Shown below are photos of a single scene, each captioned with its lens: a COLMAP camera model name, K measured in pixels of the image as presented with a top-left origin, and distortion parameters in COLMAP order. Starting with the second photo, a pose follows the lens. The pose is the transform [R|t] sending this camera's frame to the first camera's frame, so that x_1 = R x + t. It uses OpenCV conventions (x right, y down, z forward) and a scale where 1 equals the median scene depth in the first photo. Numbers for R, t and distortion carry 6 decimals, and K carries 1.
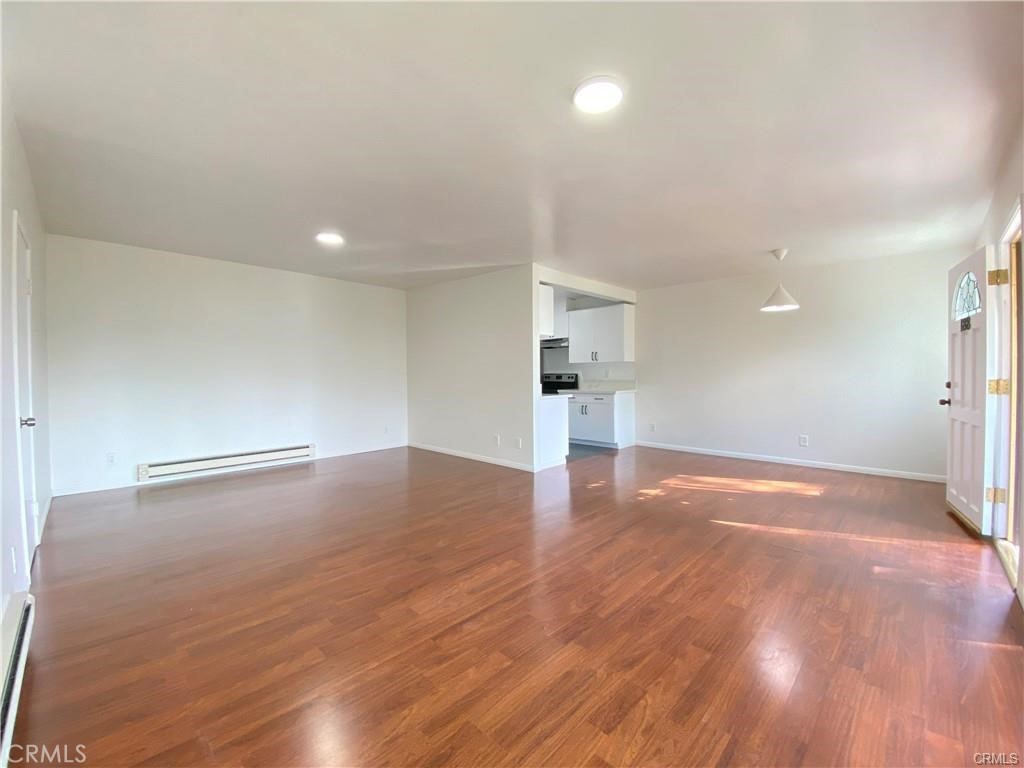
lens RADIAL K [[412.7, 0, 507.5], [0, 412.7, 382.8], [0, 0, 1]] dist [0.016910, -0.017791]
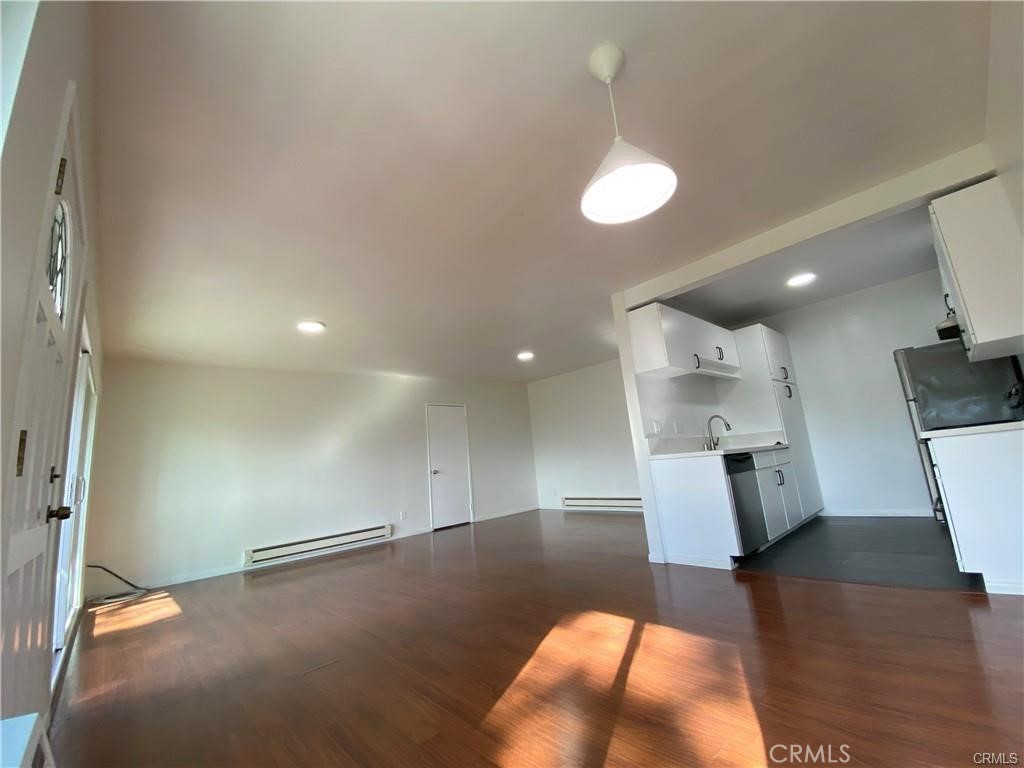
lens RADIAL K [[409.0, 0, 513.7], [0, 409.0, 381.1], [0, 0, 1]] dist [0.015183, -0.016593]
pose [[-0.041435, -0.185348, -0.981799, 0.698172], [0.071342, 0.979586, -0.187941, 0.019131], [0.996591, -0.077831, -0.027366, 0.658514]]
